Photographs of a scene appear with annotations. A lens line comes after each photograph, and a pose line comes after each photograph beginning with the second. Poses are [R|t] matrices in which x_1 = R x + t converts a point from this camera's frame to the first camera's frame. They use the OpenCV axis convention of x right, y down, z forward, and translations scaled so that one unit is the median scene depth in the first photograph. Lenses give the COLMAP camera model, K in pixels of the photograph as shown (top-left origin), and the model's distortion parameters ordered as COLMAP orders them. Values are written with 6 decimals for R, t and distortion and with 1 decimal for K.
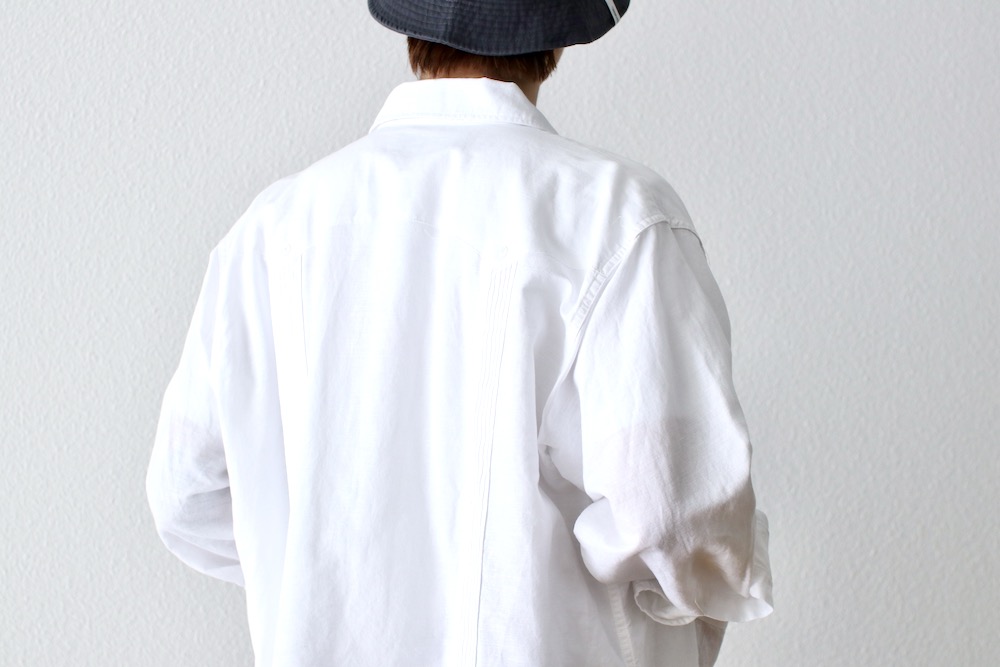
lens RADIAL K [[2390.1, 0, 499.6], [0, 2390.1, 338.7], [0, 0, 1]] dist [-0.110010, 0.000000]
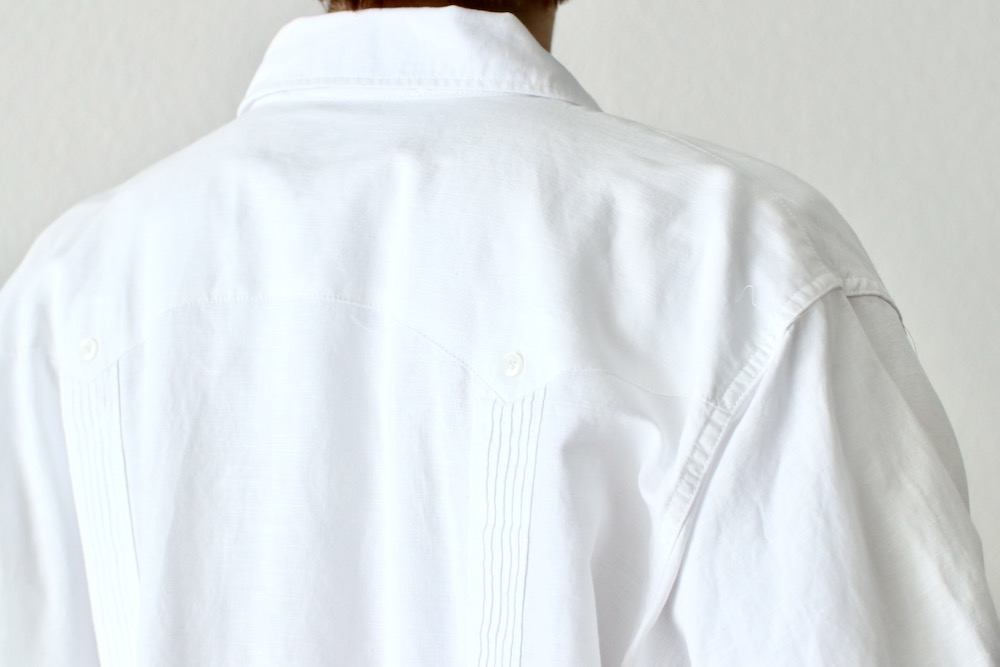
lens RADIAL K [[2390.1, 0, 507.8], [0, 2390.1, 326.8], [0, 0, 1]] dist [-0.110010, 0.000000]
pose [[0.997861, -0.055600, 0.034381, -0.016218], [0.053335, 0.996549, 0.063599, -0.074875], [-0.037798, -0.061629, 0.997383, 0.501140]]
